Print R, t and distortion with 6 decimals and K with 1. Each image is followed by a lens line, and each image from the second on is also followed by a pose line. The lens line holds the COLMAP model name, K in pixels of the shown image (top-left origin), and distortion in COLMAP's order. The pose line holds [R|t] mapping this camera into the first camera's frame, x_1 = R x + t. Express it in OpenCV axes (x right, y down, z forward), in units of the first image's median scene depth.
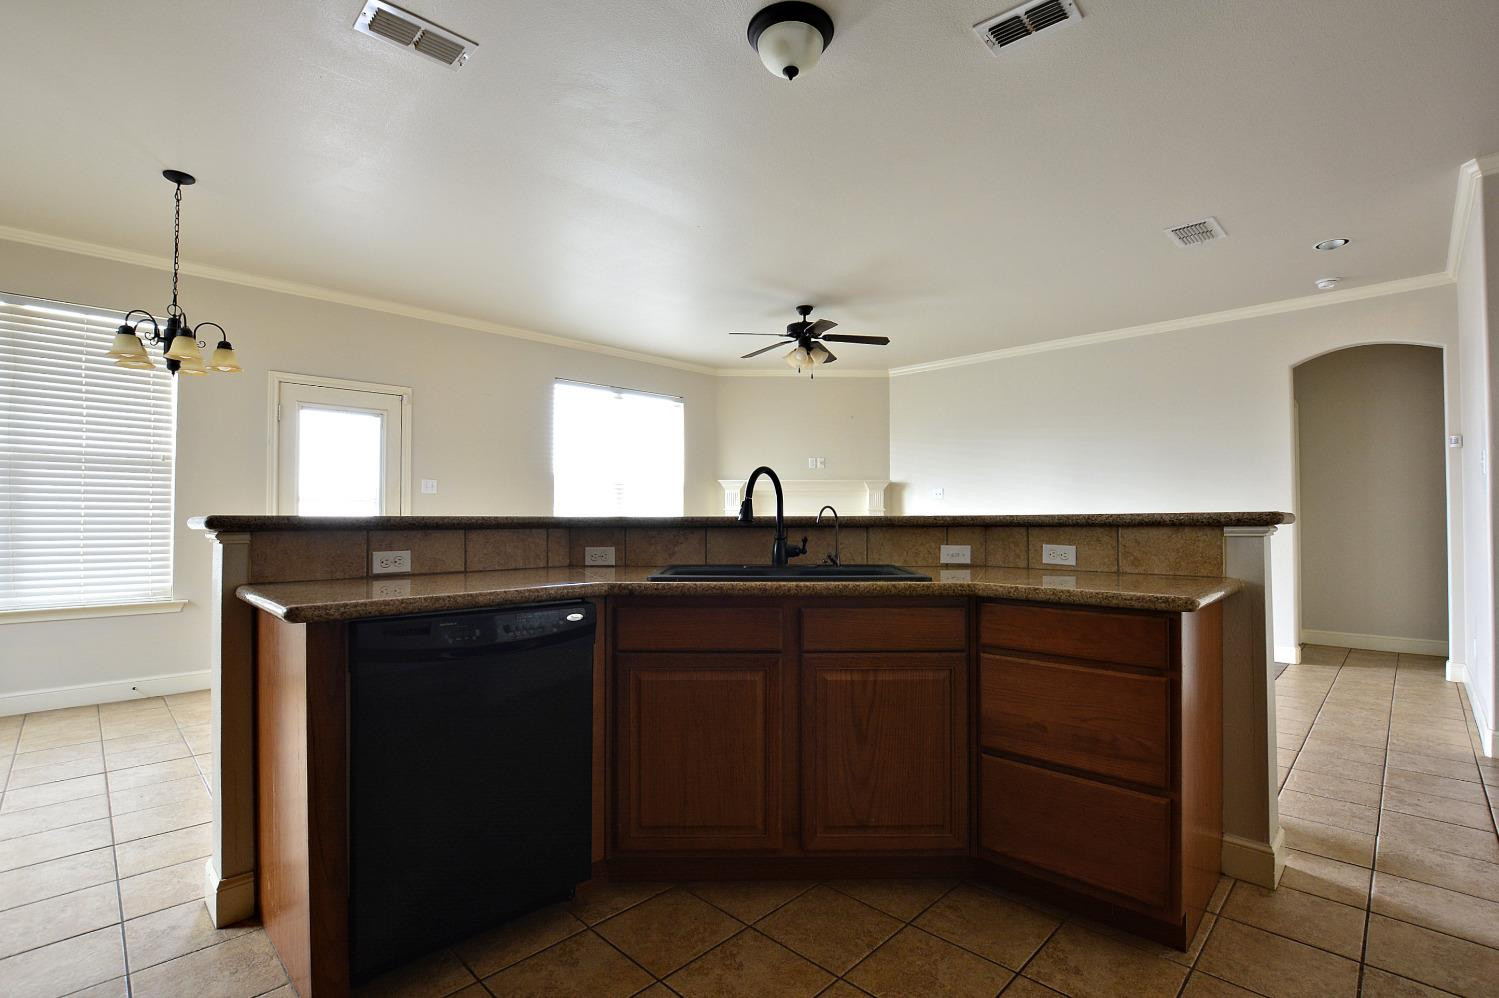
lens RADIAL K [[688.2, 0, 753.4], [0, 688.2, 509.3], [0, 0, 1]] dist [-0.029759, 0.001046]
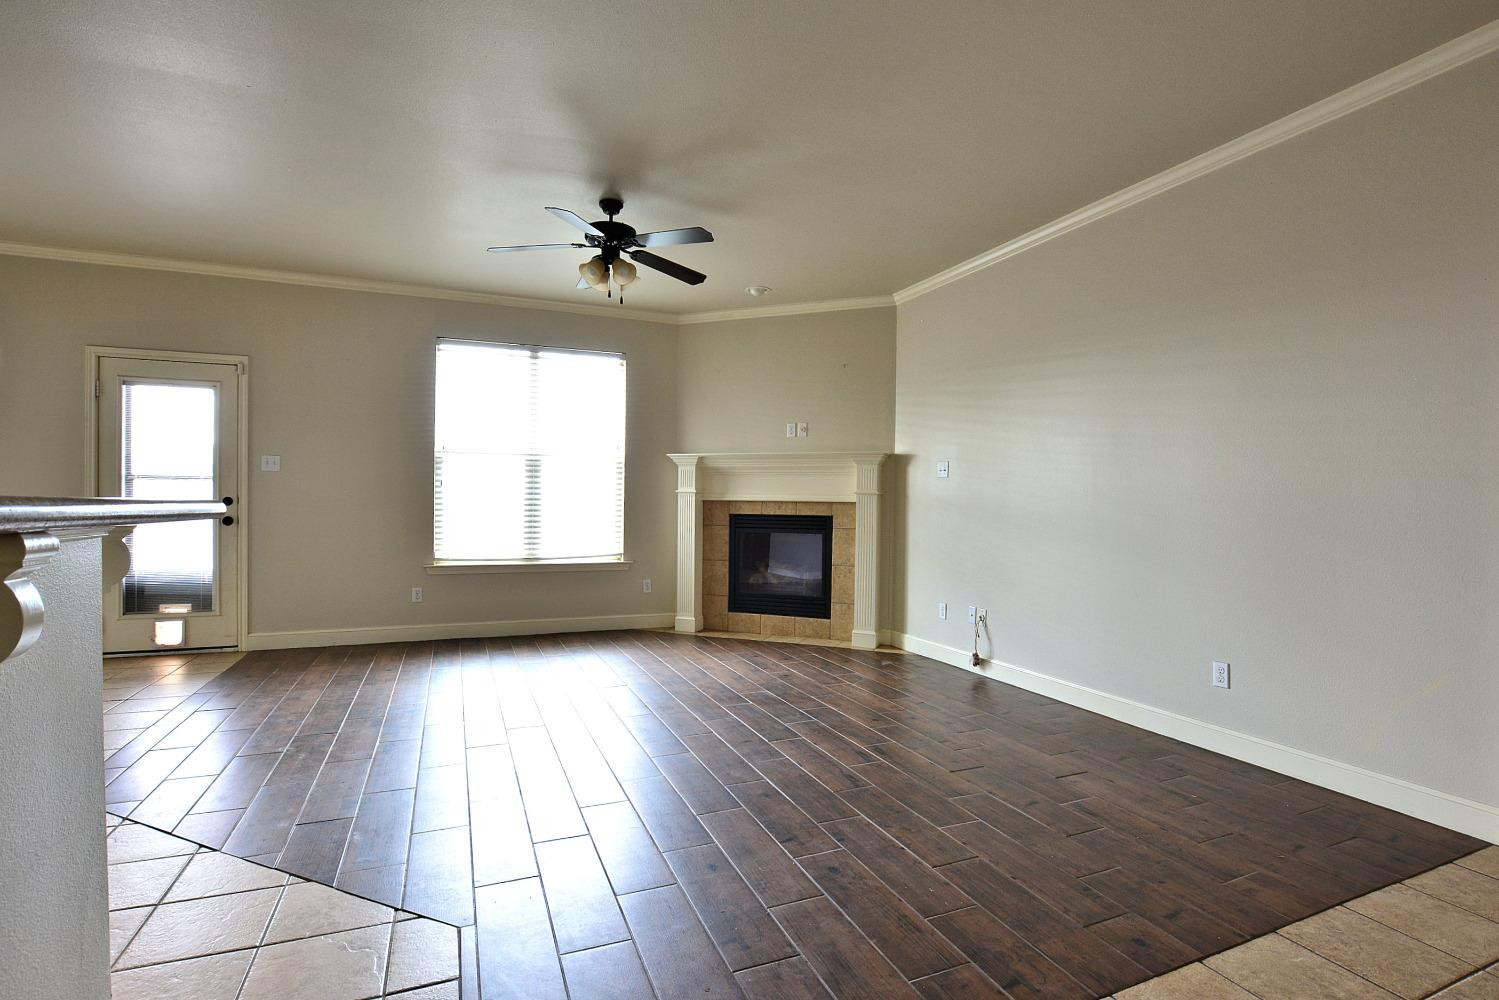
lens RADIAL K [[688.2, 0, 753.4], [0, 688.2, 510.3], [0, 0, 1]] dist [-0.029759, 0.001046]
pose [[0.924952, 0.016878, -0.379710, 0.981346], [-0.007106, 0.999607, 0.027124, 0.001784], [0.380018, -0.022390, 0.924708, 0.836190]]
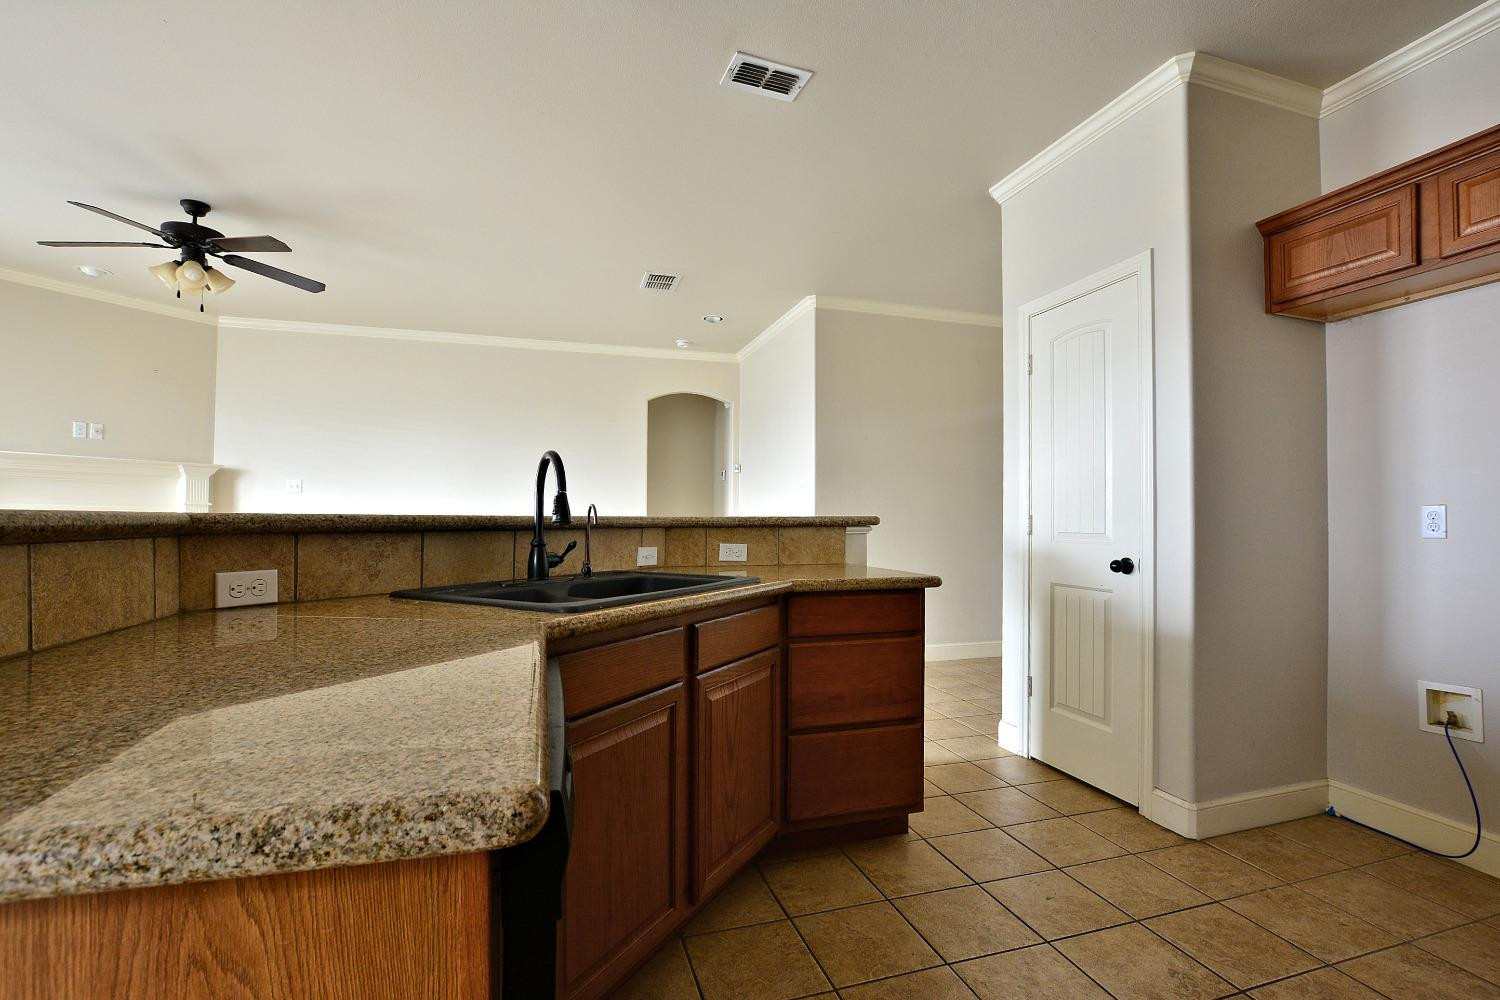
lens RADIAL K [[688.7, 0, 753.9], [0, 688.7, 510.3], [0, 0, 1]] dist [-0.029759, 0.001046]
pose [[0.469224, 0.015841, 0.882937, -0.504520], [-0.018915, 0.999790, -0.007886, 0.005084], [-0.882877, -0.013000, 0.469425, 0.409523]]
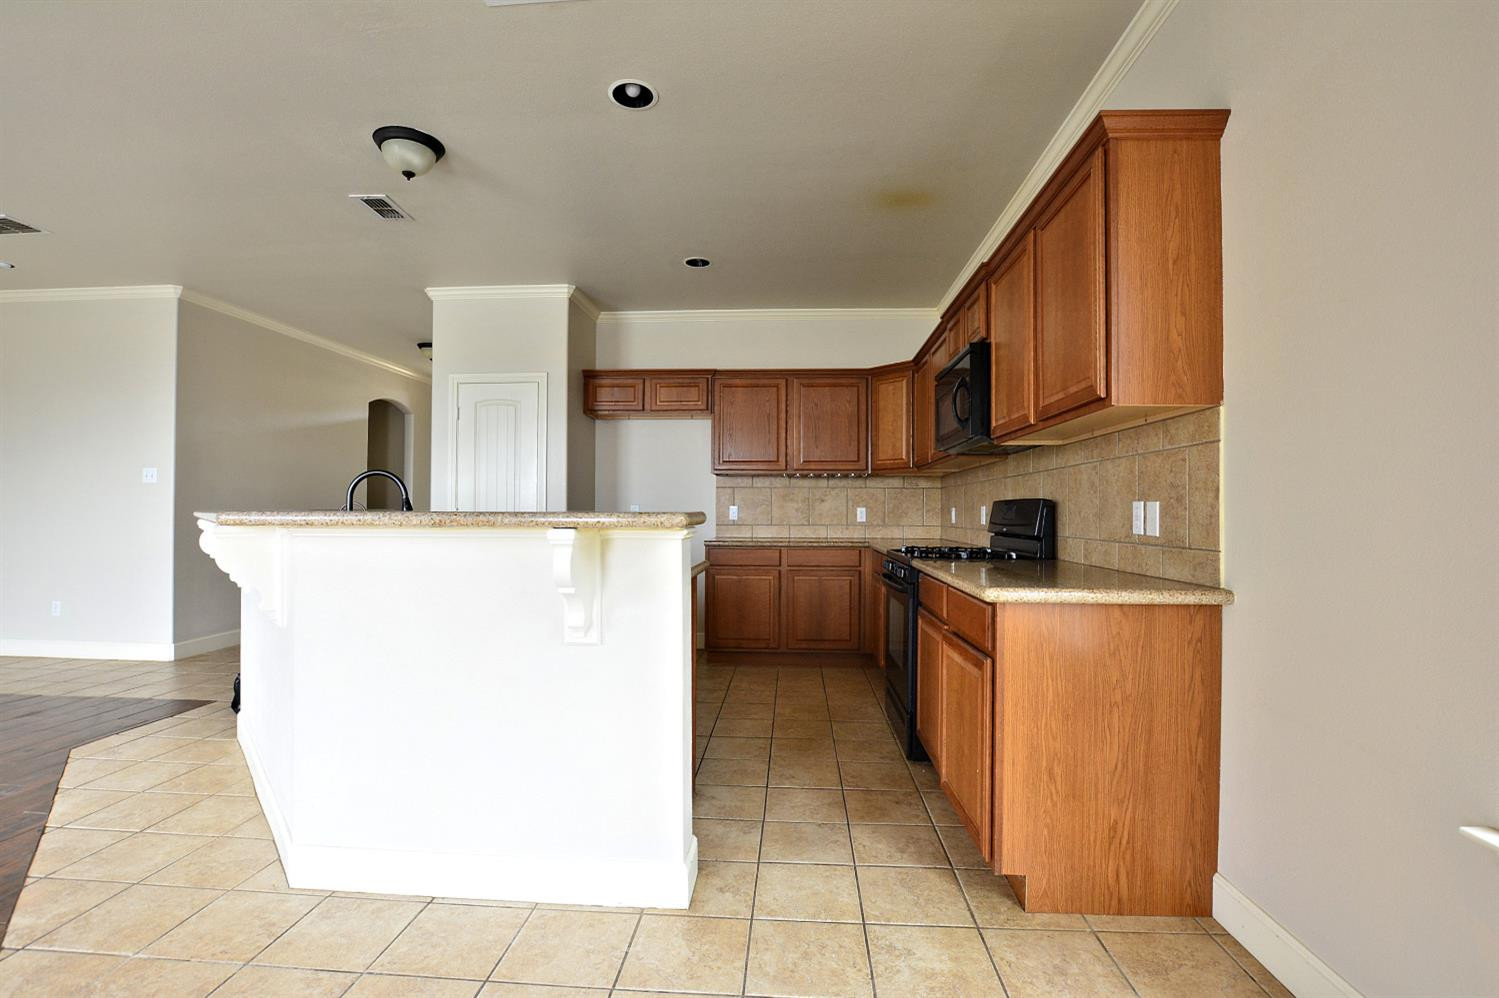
lens RADIAL K [[688.2, 0, 753.4], [0, 688.2, 509.3], [0, 0, 1]] dist [-0.029759, 0.001046]
pose [[-0.651744, 0.003838, 0.758429, -1.213756], [-0.015712, 0.999704, -0.018560, 0.018166], [-0.758276, -0.024013, -0.651491, 1.177470]]
